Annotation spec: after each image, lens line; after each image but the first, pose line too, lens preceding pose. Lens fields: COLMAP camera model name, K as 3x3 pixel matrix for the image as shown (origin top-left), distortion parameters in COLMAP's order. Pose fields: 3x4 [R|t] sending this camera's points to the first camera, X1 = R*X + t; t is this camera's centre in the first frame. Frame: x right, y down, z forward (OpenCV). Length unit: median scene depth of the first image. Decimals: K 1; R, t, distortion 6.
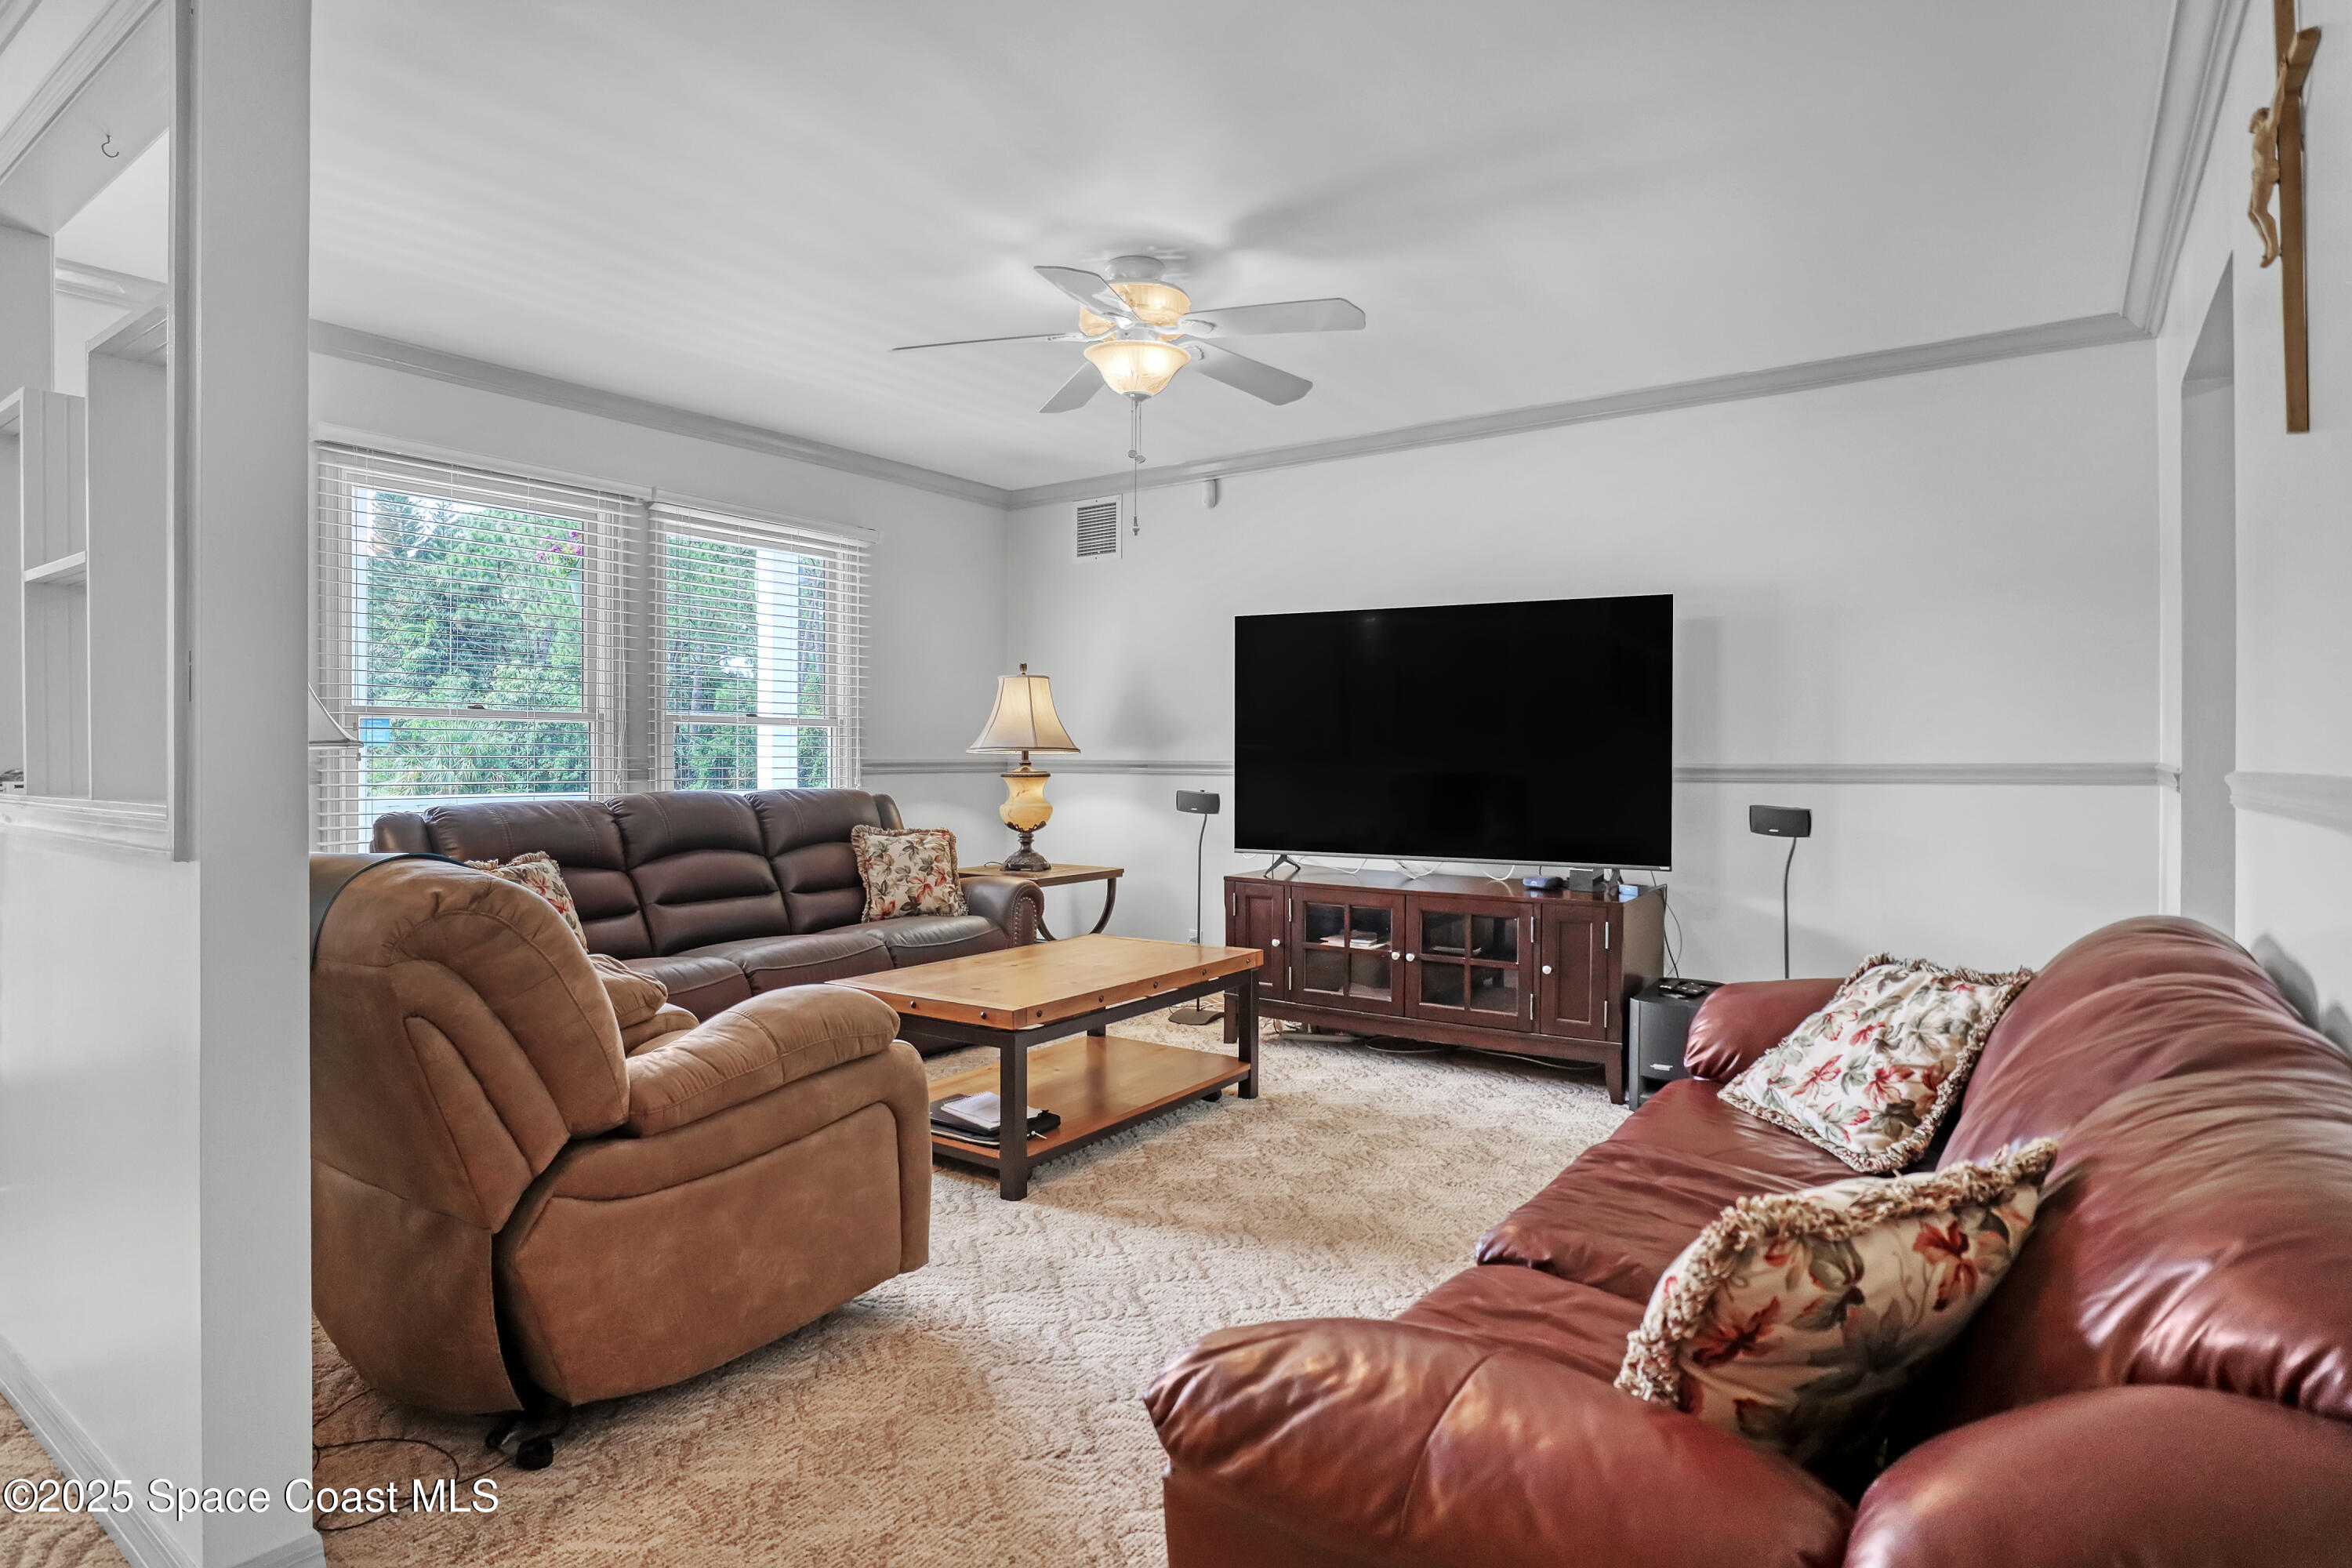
lens RADIAL K [[1240.1, 0, 1176.1], [0, 1240.1, 781.3], [0, 0, 1]] dist [-0.023085, 0.002226]
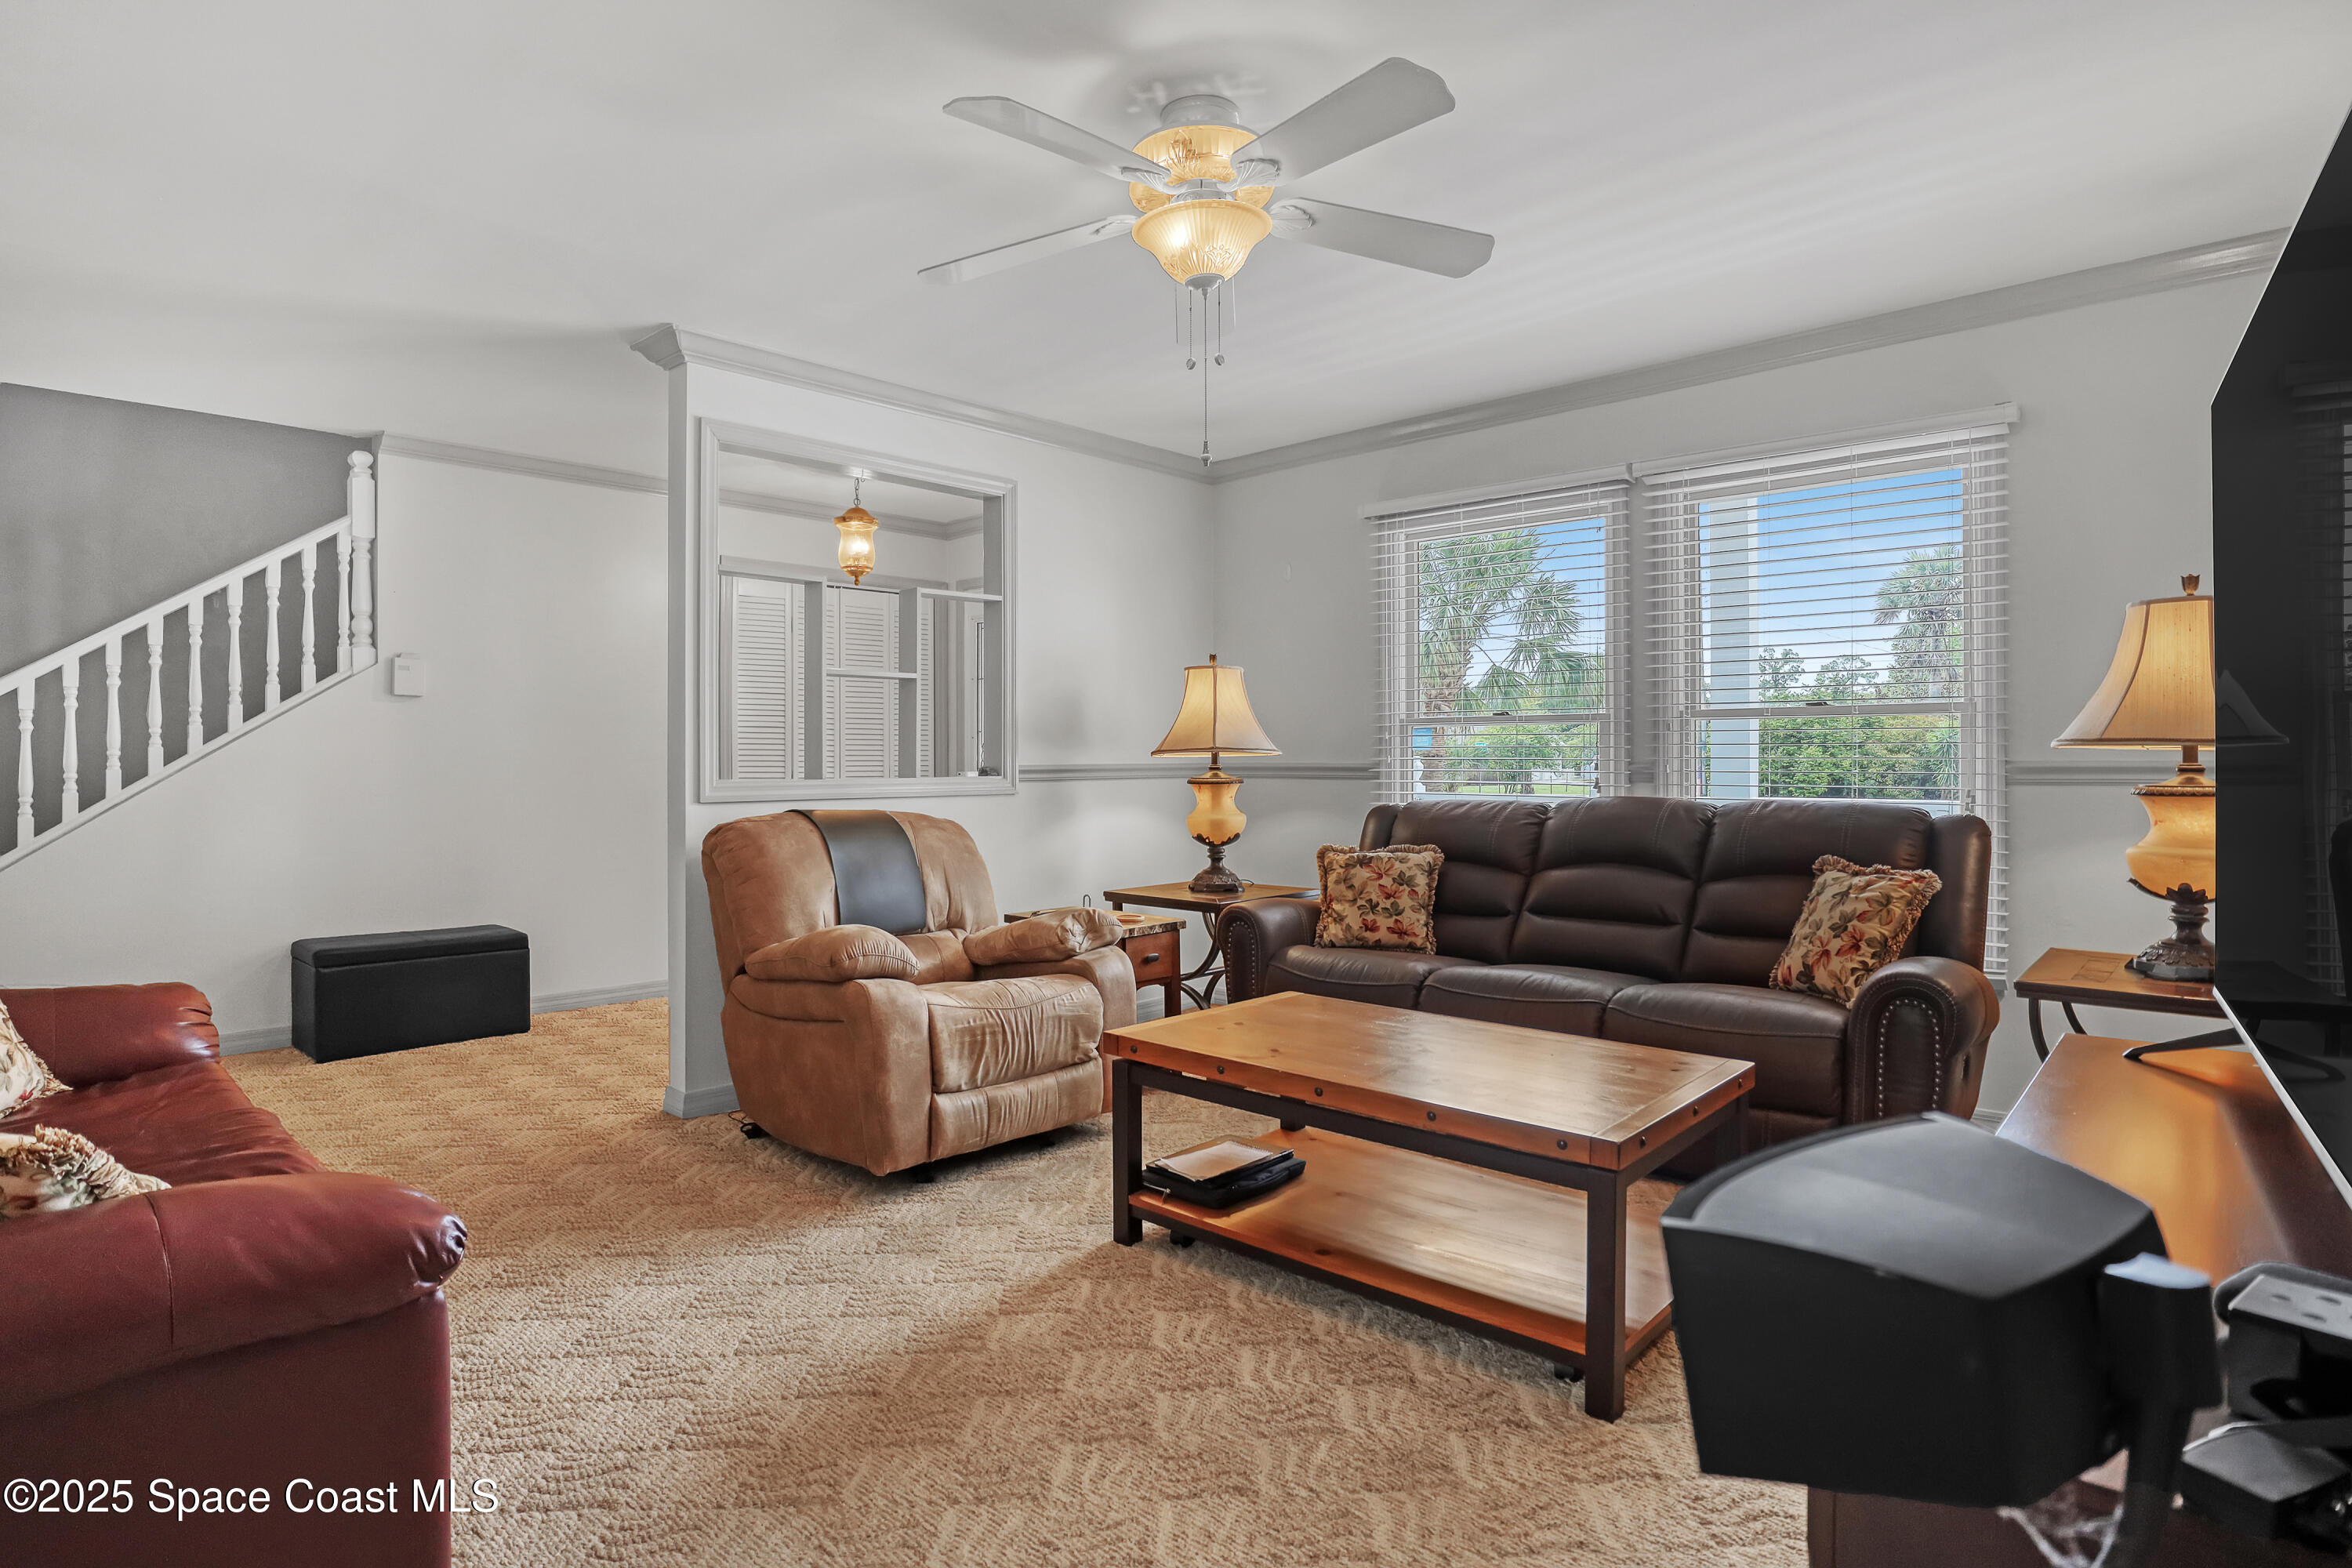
lens RADIAL K [[1240.1, 0, 1179.4], [0, 1240.1, 762.3], [0, 0, 1]] dist [-0.023085, 0.002226]
pose [[-0.135494, 0.002964, -0.990774, 0.718891], [-0.017948, 0.999824, 0.005446, -0.020896], [0.990616, 0.018520, -0.135417, 1.080064]]
